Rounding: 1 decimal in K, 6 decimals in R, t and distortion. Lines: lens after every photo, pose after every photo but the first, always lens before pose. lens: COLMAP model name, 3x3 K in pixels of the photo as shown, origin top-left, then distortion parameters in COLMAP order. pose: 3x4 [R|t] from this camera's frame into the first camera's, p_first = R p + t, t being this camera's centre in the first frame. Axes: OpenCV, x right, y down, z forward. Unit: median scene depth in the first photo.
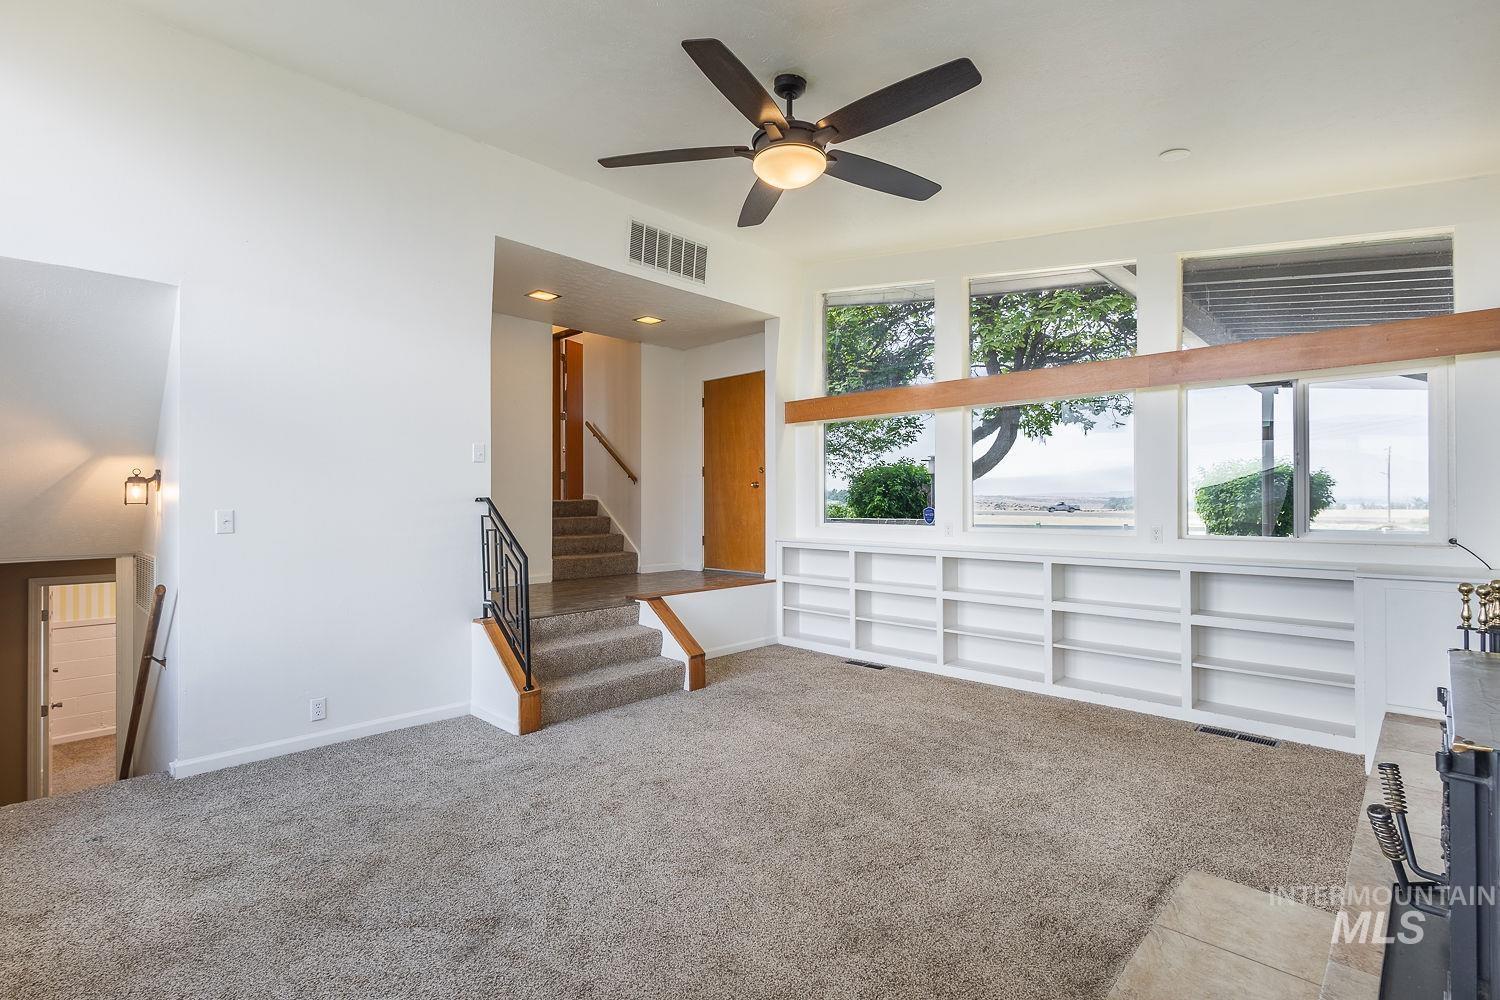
lens RADIAL K [[698.8, 0, 751.8], [0, 698.8, 499.3], [0, 0, 1]] dist [0.010179, -0.003453]
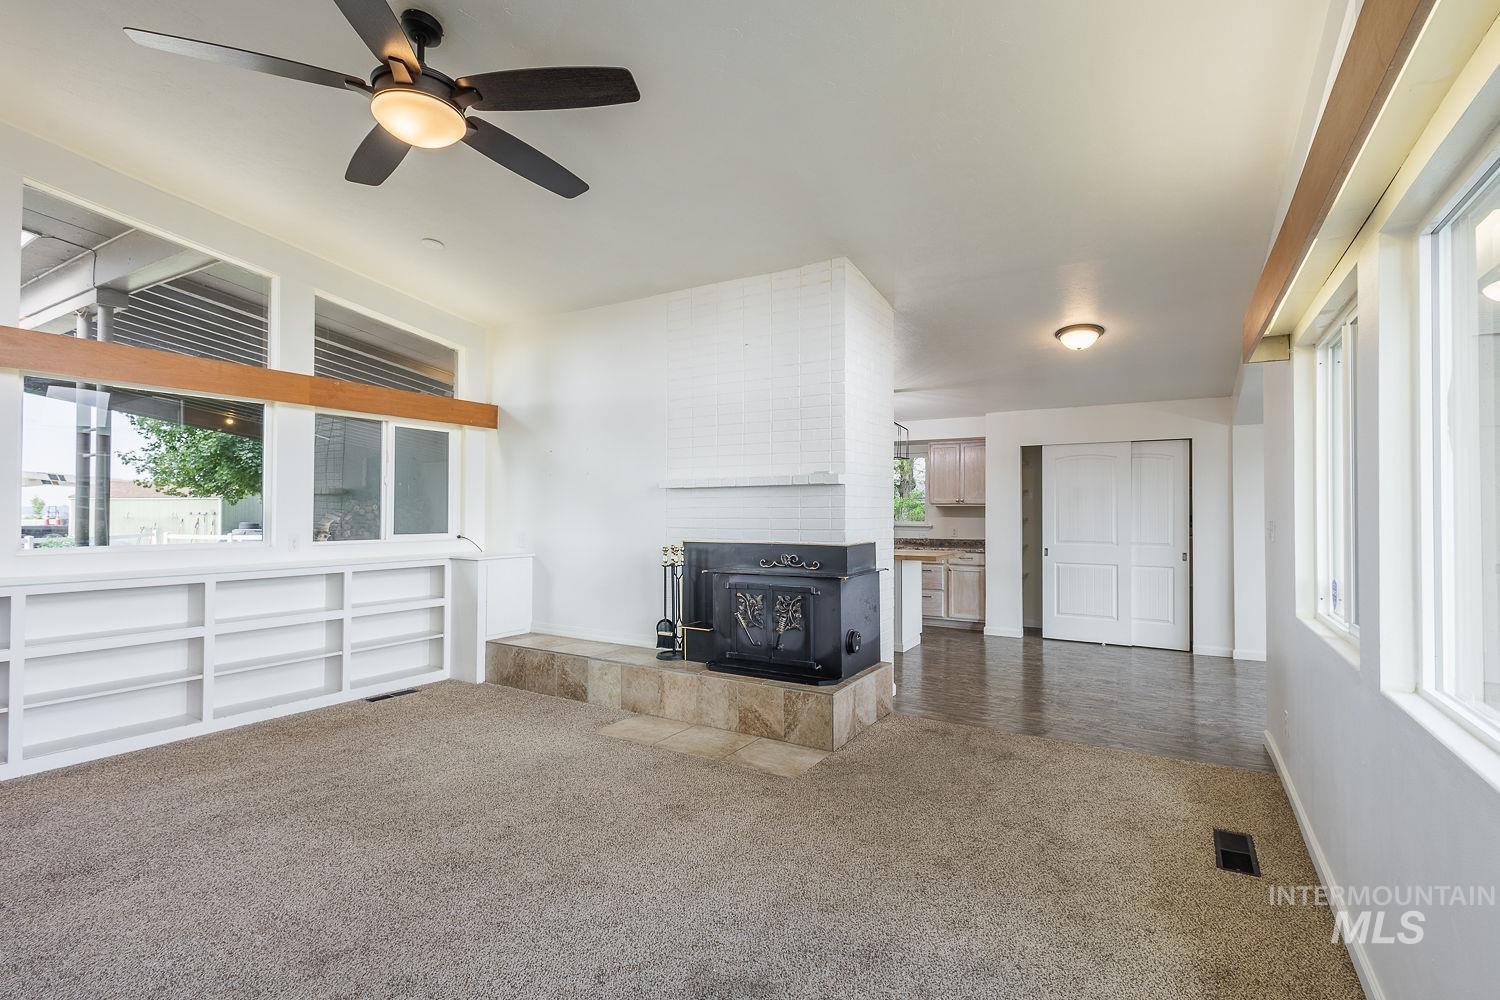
lens RADIAL K [[698.8, 0, 757.6], [0, 698.8, 500.3], [0, 0, 1]] dist [0.010179, -0.003453]
pose [[-0.228812, 0.016348, 0.973333, -0.886410], [-0.006360, 0.999813, -0.018288, 0.001050], [-0.973450, -0.010375, -0.228665, 0.807683]]
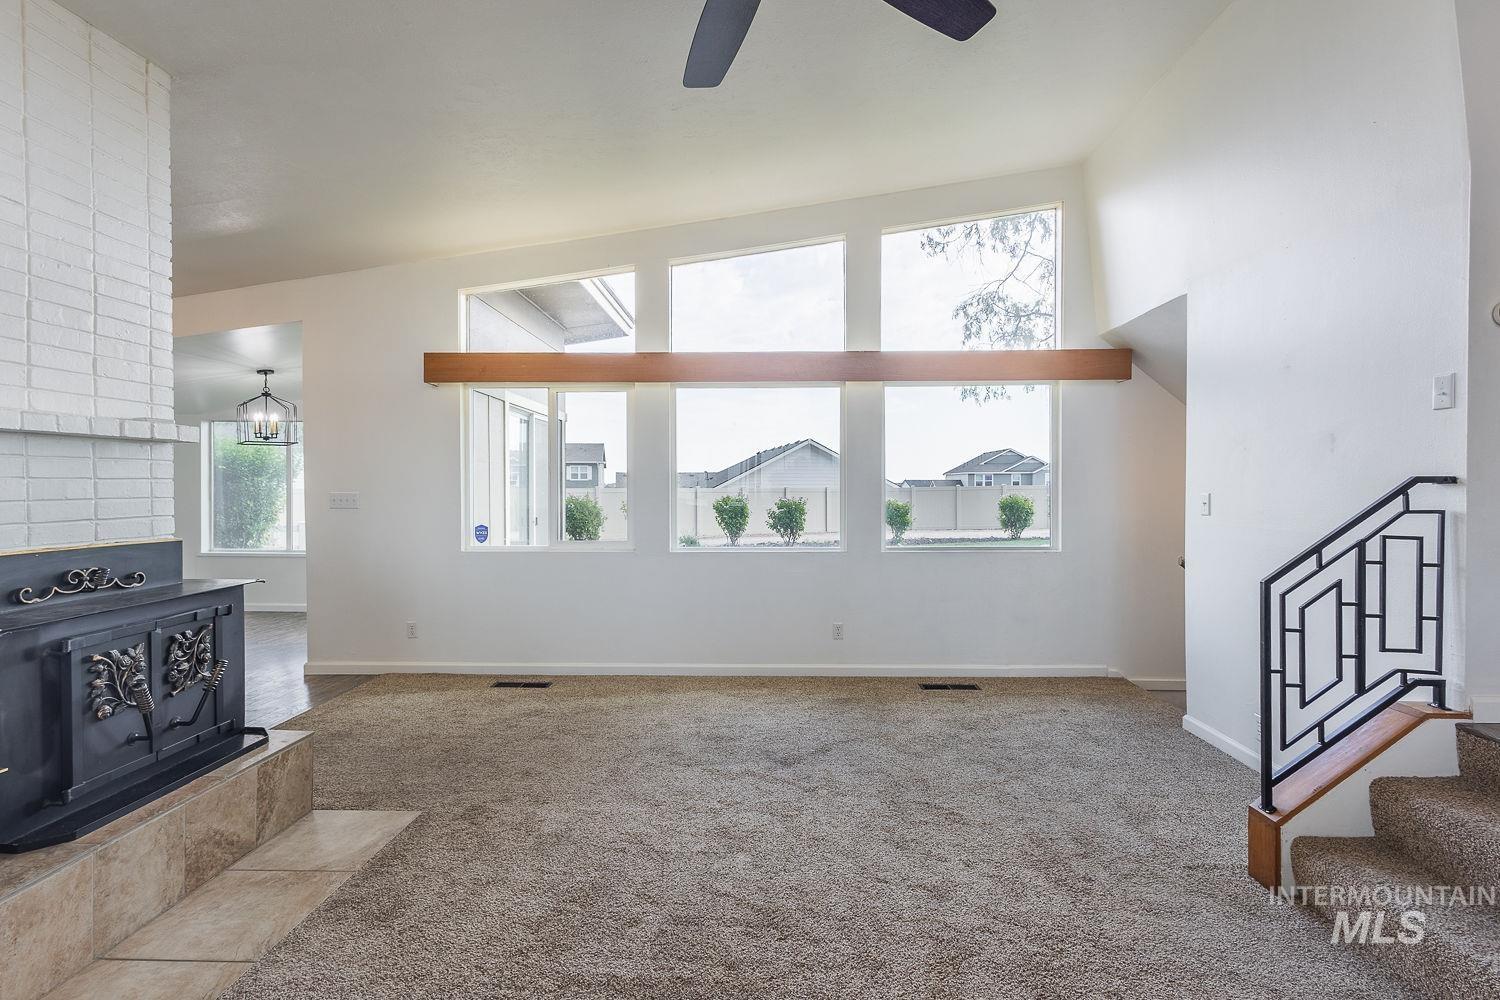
lens RADIAL K [[698.8, 0, 751.8], [0, 698.8, 496.3], [0, 0, 1]] dist [0.010179, -0.003453]
pose [[-0.741757, 0.012904, -0.670544, 0.490971], [0.007580, 0.999912, 0.010858, 0.005618], [0.670626, 0.002971, -0.741790, 1.463426]]
